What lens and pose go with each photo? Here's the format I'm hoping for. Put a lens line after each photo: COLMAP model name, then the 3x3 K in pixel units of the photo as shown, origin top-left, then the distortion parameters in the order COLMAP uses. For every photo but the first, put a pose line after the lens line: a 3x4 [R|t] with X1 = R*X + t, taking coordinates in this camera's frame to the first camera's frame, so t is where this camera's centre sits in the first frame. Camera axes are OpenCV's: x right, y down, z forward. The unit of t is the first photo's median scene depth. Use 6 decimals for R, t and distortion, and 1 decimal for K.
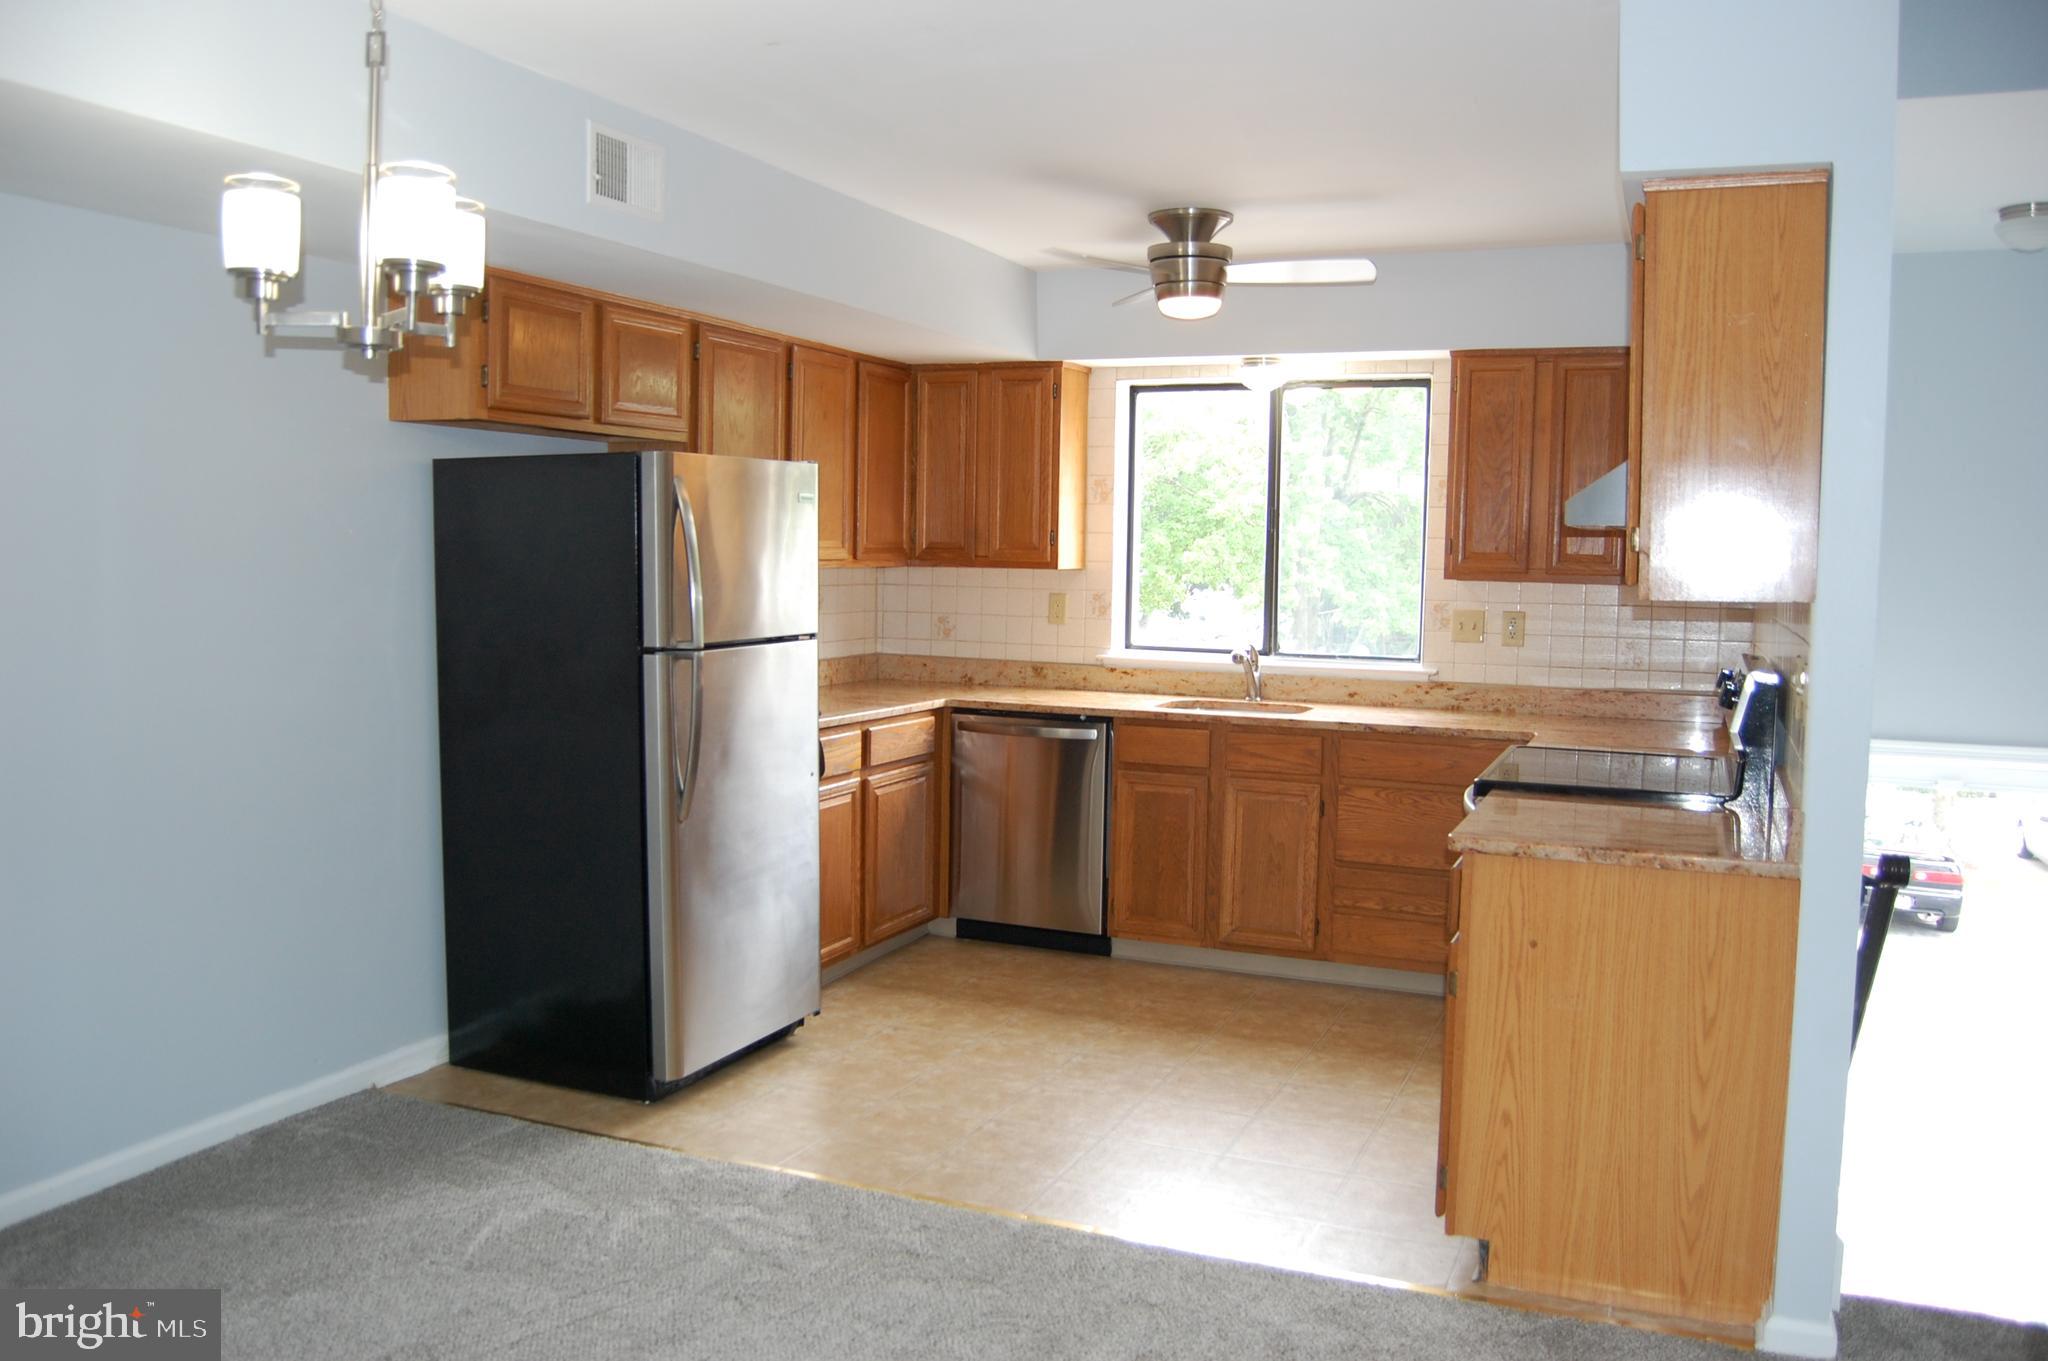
lens RADIAL K [[1604.1, 0, 1016.8], [0, 1604.1, 676.5], [0, 0, 1]] dist [-0.101692, 0.051027]
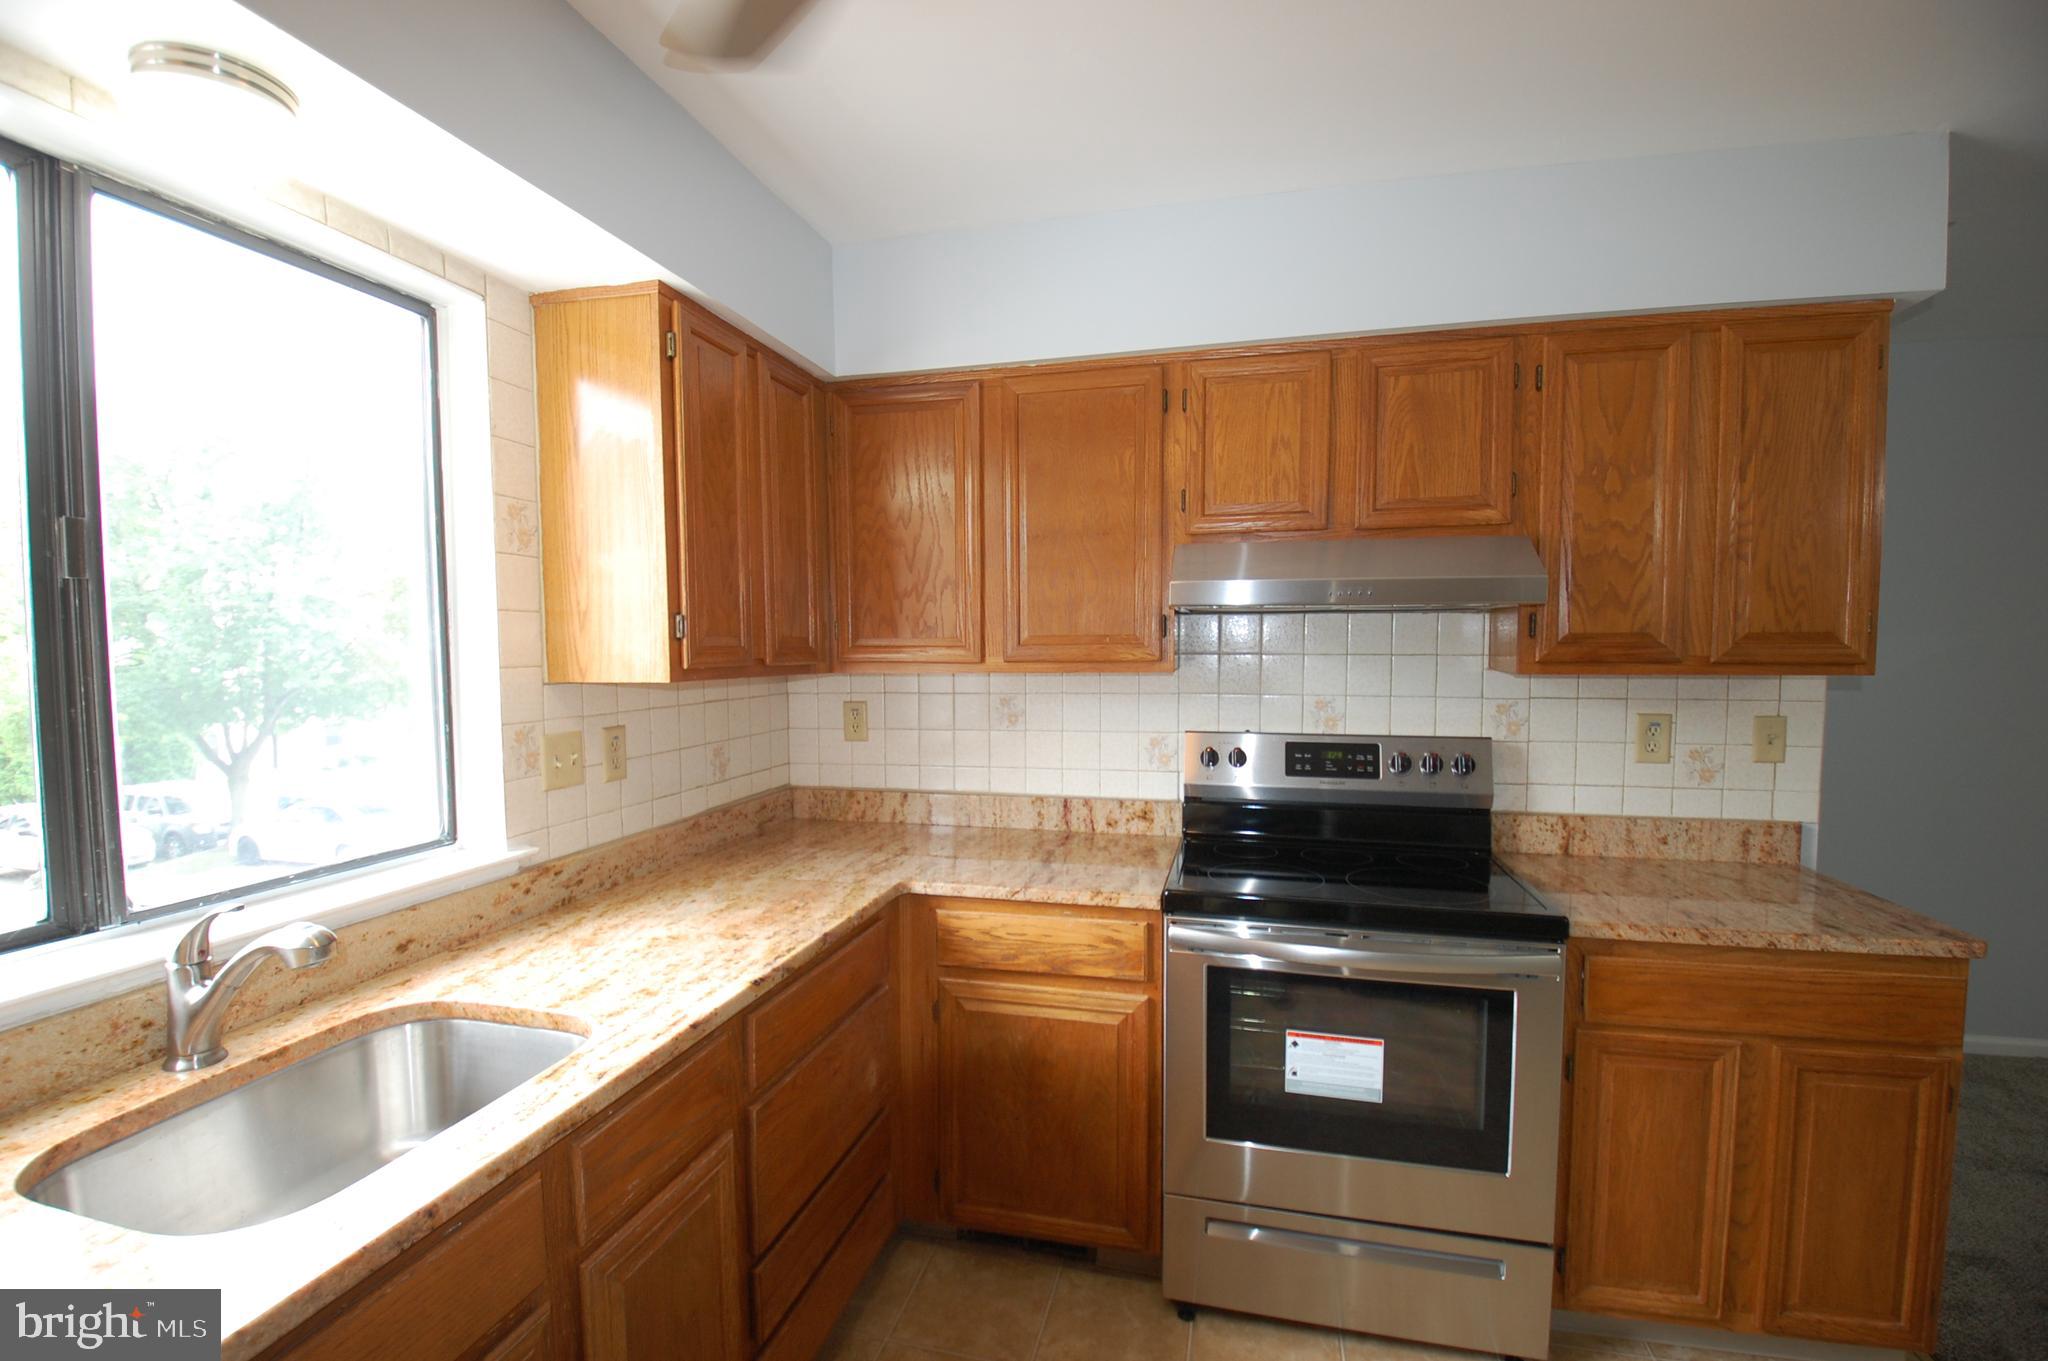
lens RADIAL K [[891.2, 0, 1018.9], [0, 891.2, 693.6], [0, 0, 1]] dist [0.027964, -0.041514]
pose [[-0.155363, -0.070329, 0.985351, -0.073846], [0.078633, 0.993417, 0.083303, -0.075189], [-0.984723, 0.090423, -0.148811, 0.936784]]
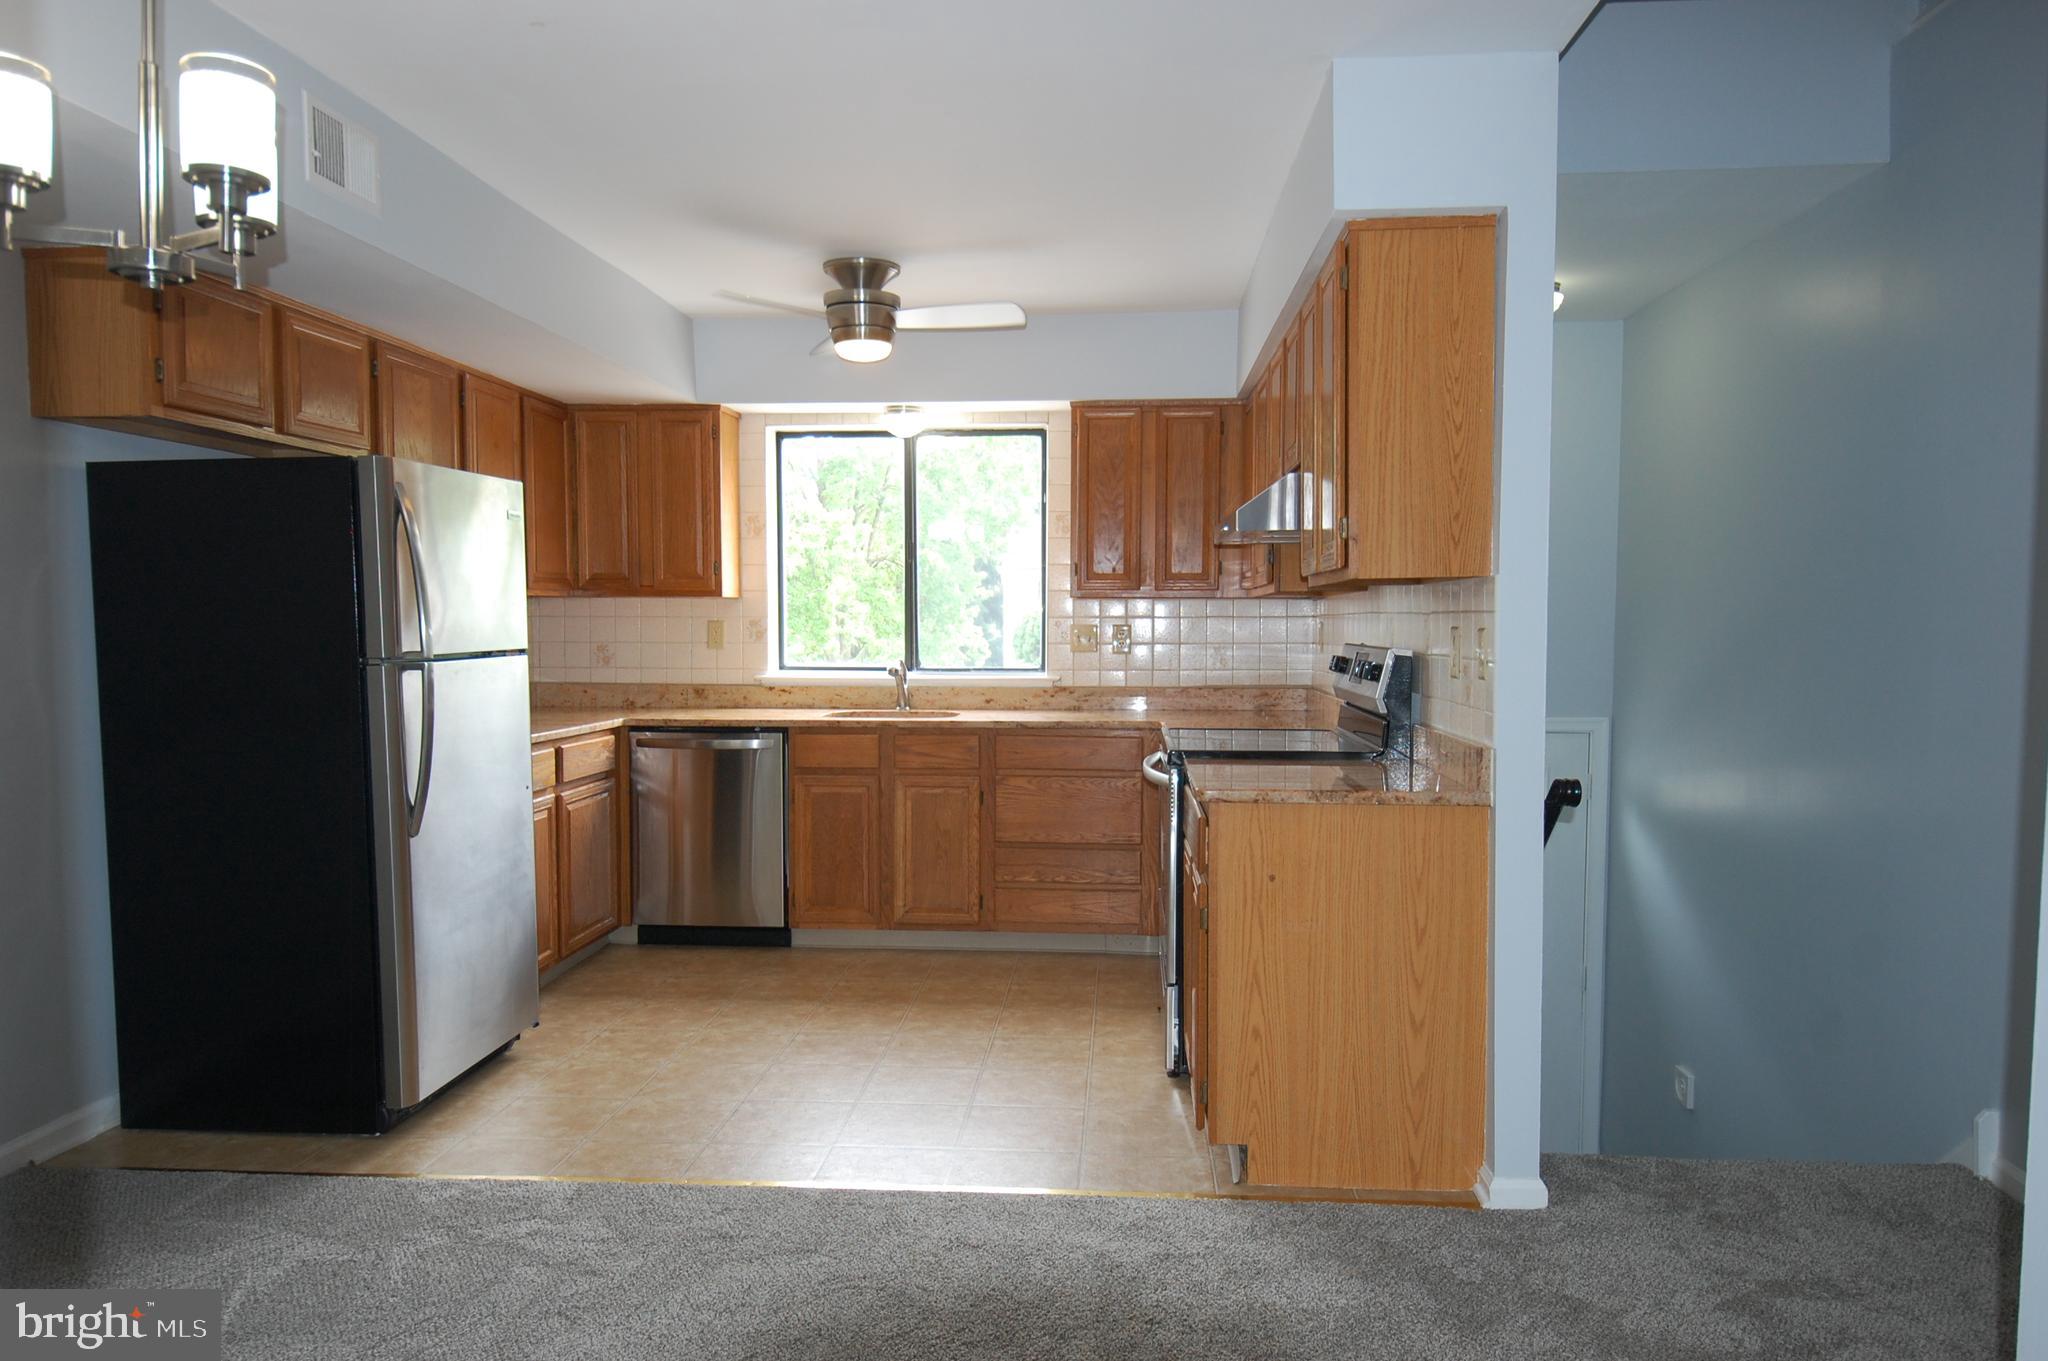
lens RADIAL K [[1366.6, 0, 1020.7], [0, 1366.6, 698.6], [0, 0, 1]] dist [0.052599, -0.069691]
pose [[0.945548, -0.035361, 0.323557, -0.096757], [0.041082, 0.999097, -0.010867, 0.023389], [-0.322881, 0.023568, 0.946146, 0.060351]]
